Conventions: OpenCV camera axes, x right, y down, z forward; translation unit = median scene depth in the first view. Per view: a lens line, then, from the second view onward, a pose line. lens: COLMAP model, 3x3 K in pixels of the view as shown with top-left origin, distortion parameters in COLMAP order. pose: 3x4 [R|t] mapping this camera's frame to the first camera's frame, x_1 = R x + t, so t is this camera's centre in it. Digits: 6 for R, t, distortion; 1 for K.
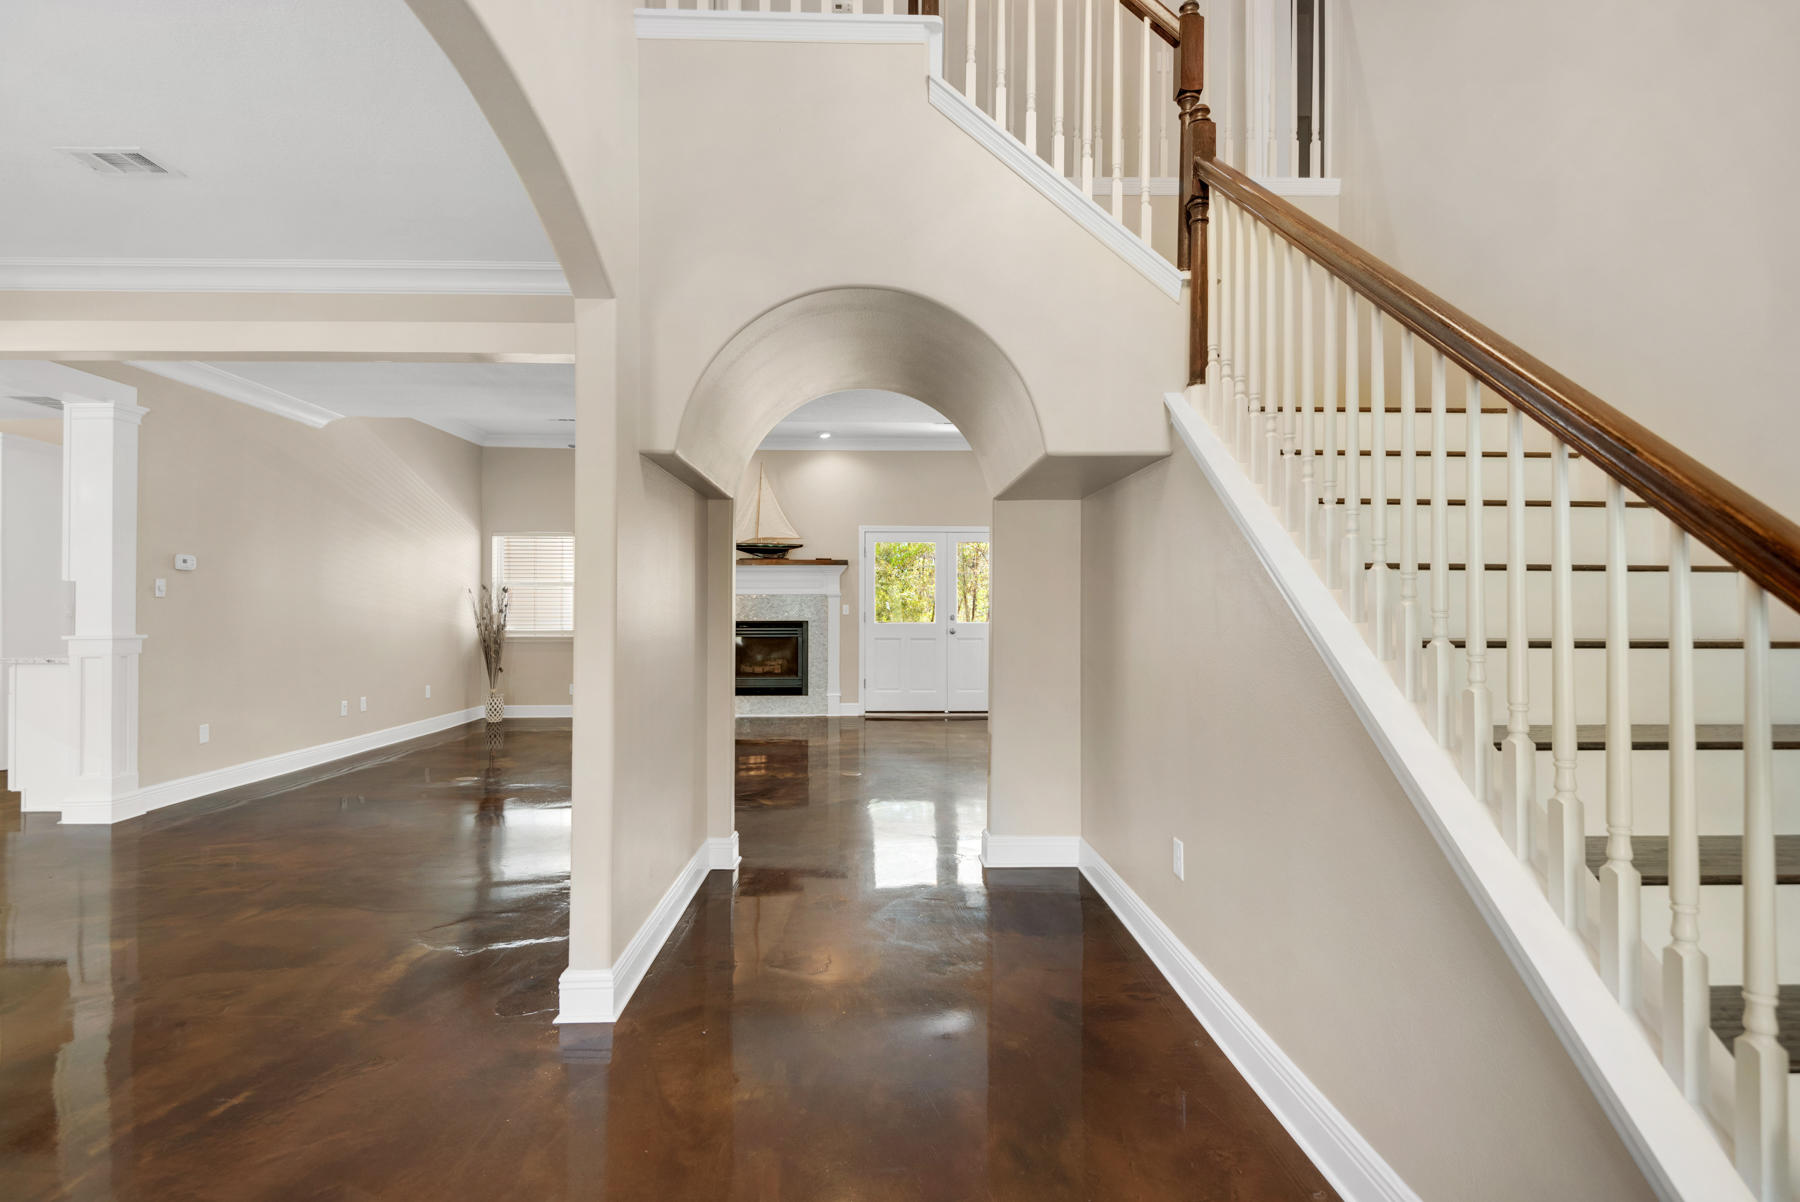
lens RADIAL K [[851.2, 0, 895.7], [0, 851.2, 609.1], [0, 0, 1]] dist [0.002347, -0.001063]
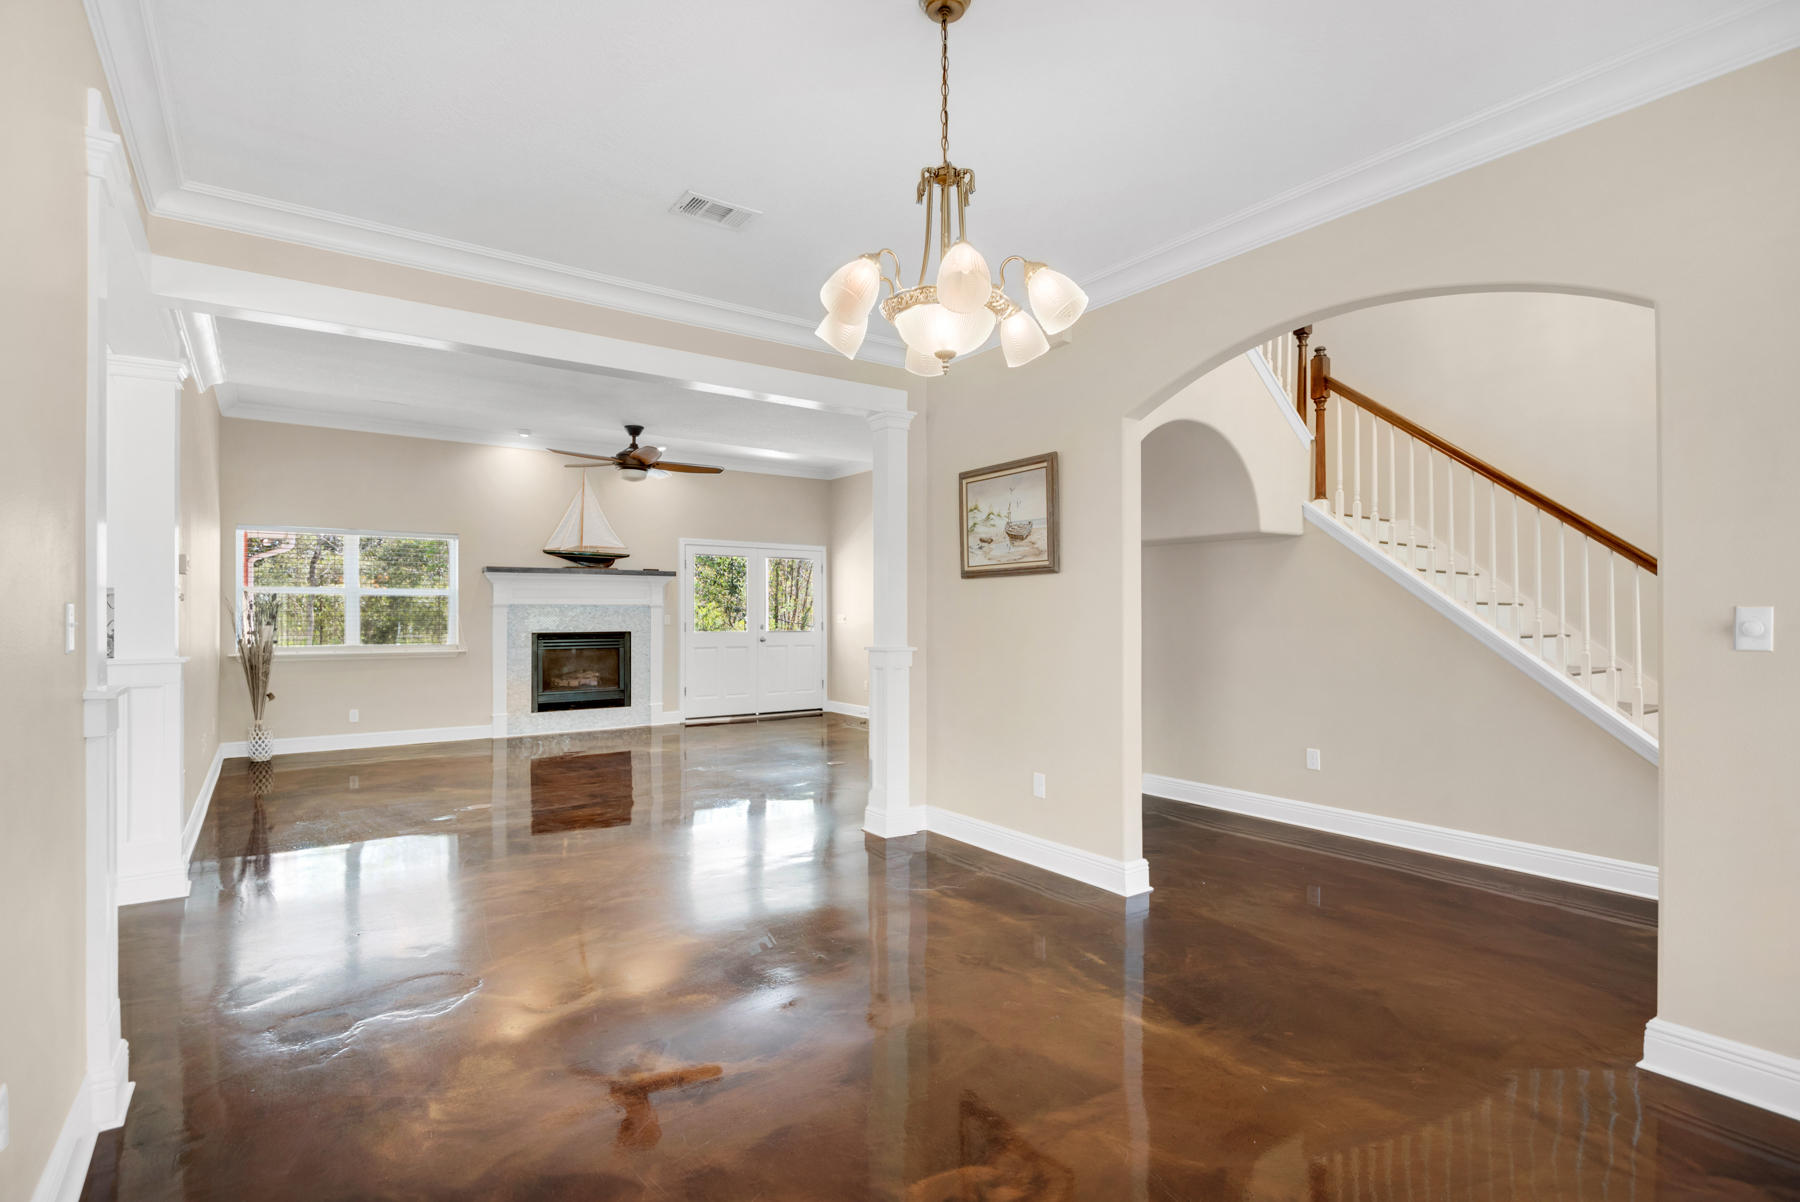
lens RADIAL K [[881.7, 0, 874.4], [0, 881.7, 615.9], [0, 0, 1]] dist [0.015798, 0.000196]
pose [[0.832987, -0.001836, 0.553289, -0.437755], [0.001550, 0.999998, 0.000985, -0.004641], [-0.553290, 0.000037, 0.832989, -0.016819]]
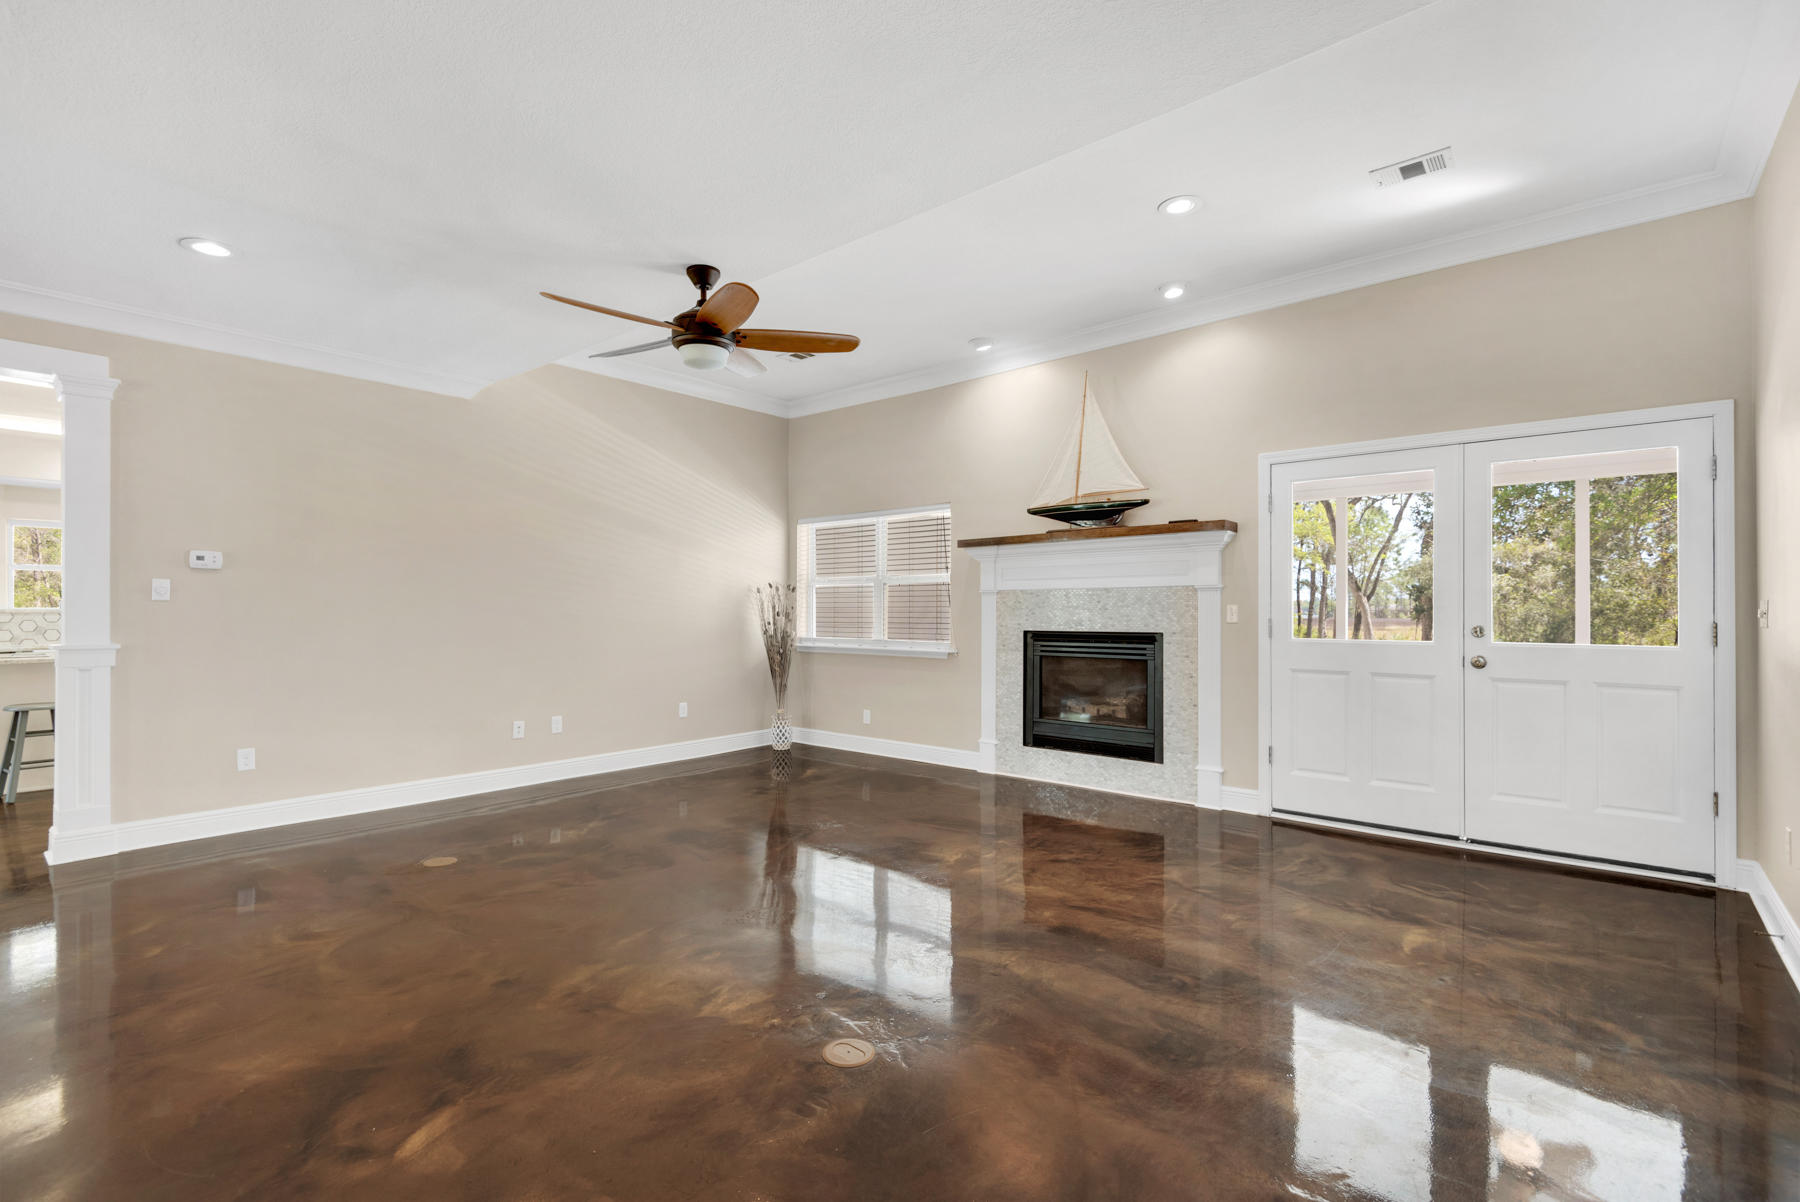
lens RADIAL K [[814.1, 0, 889.9], [0, 814.1, 609.7], [0, 0, 1]] dist [0.025187, -0.009081]
pose [[0.739130, -0.001259, -0.673561, 0.129951], [0.001839, 0.999998, 0.000150, -0.001933], [0.673560, -0.001350, 0.739131, 0.474180]]
